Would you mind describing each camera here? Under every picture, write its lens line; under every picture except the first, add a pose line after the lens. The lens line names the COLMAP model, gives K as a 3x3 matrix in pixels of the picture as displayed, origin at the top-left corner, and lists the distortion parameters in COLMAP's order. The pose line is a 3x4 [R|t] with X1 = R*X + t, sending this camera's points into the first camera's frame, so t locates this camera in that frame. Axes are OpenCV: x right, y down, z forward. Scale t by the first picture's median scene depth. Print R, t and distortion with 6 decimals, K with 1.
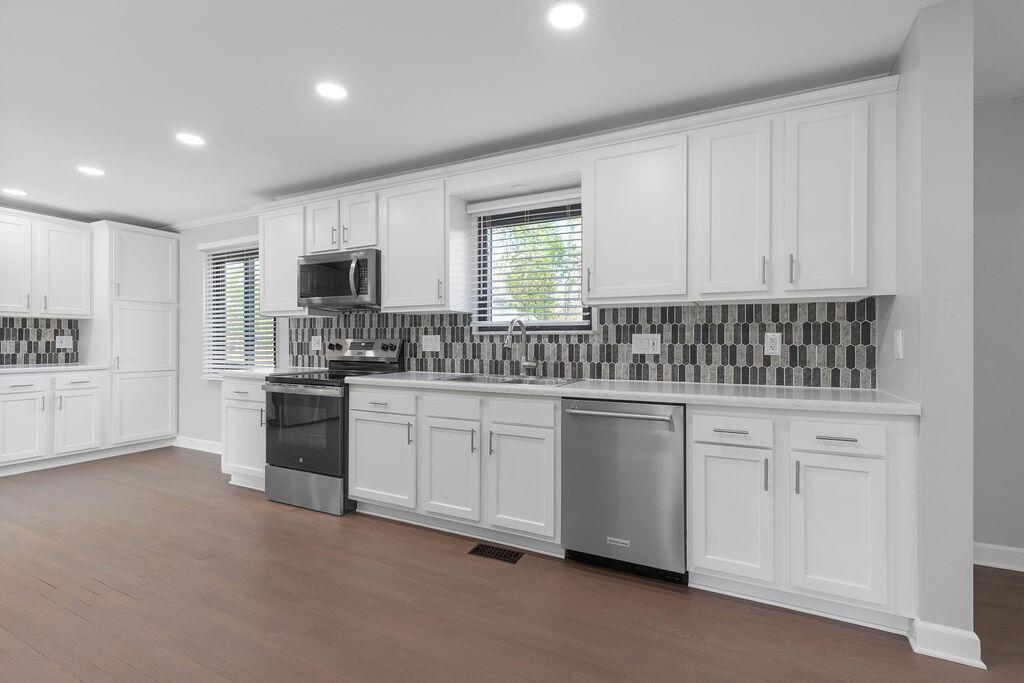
lens RADIAL K [[461.1, 0, 519.9], [0, 461.1, 343.2], [0, 0, 1]] dist [-0.002598, -0.000159]
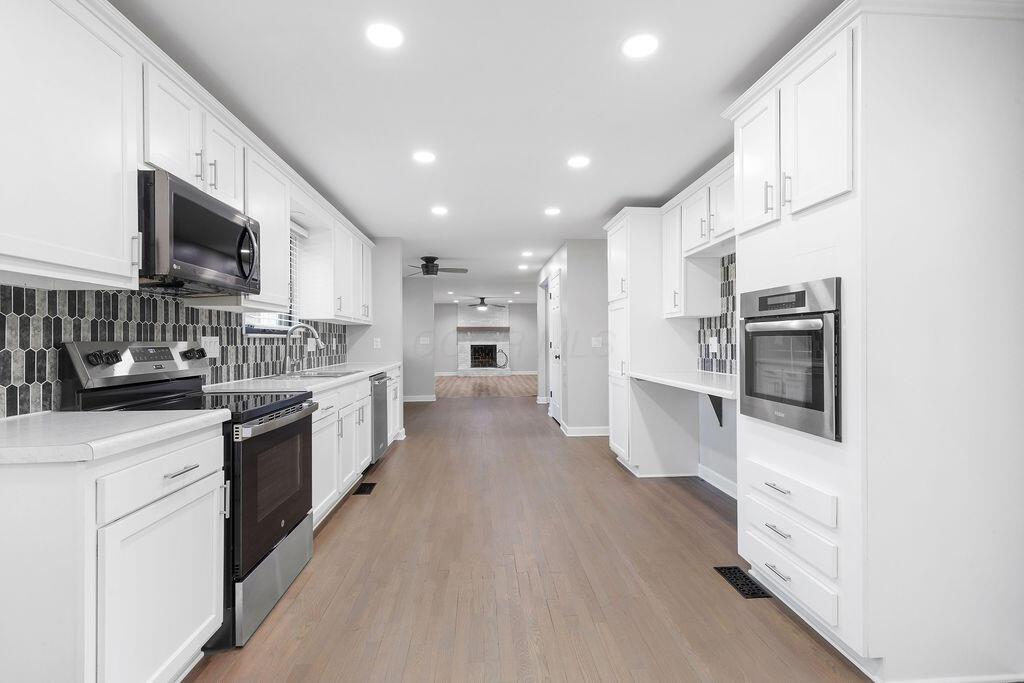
lens RADIAL K [[465.0, 0, 513.8], [0, 465.0, 353.2], [0, 0, 1]] dist [0.002221, 0.000203]
pose [[-0.501891, -0.026622, 0.864521, -1.097453], [-0.003169, 0.999576, 0.028941, -0.013631], [-0.864925, 0.011786, -0.501762, 0.937997]]
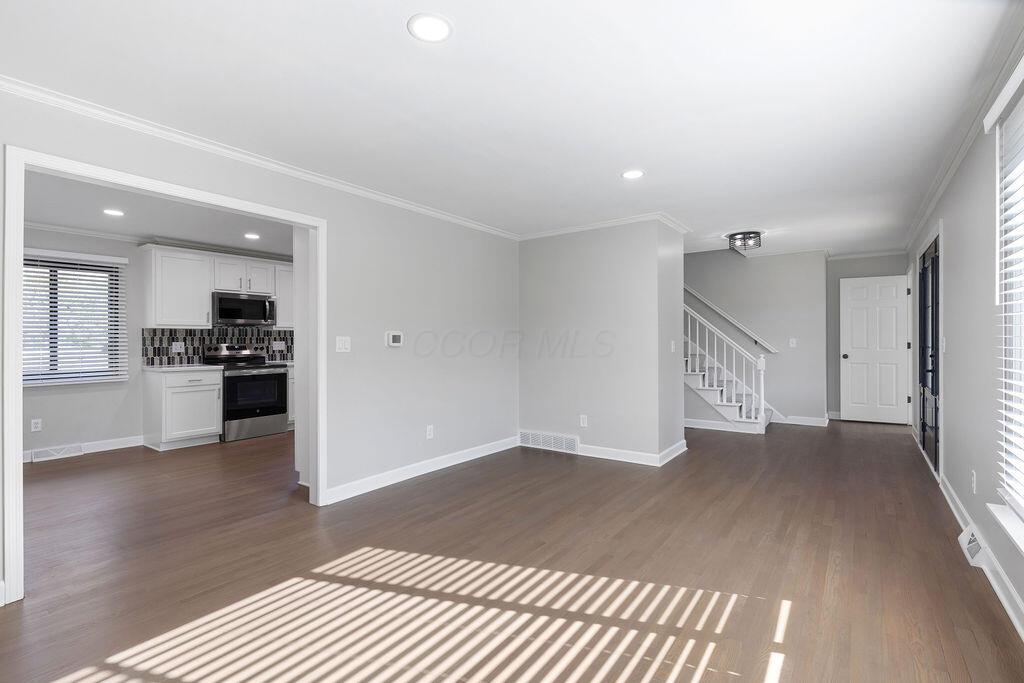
lens RADIAL K [[465.1, 0, 510.6], [0, 465.1, 347.6], [0, 0, 1]] dist [-0.000819, -0.038398]
pose [[0.198700, -0.015528, 0.979937, -1.837406], [0.014848, 0.999807, 0.012832, -0.002243], [-0.979948, 0.012001, 0.198892, -0.302850]]
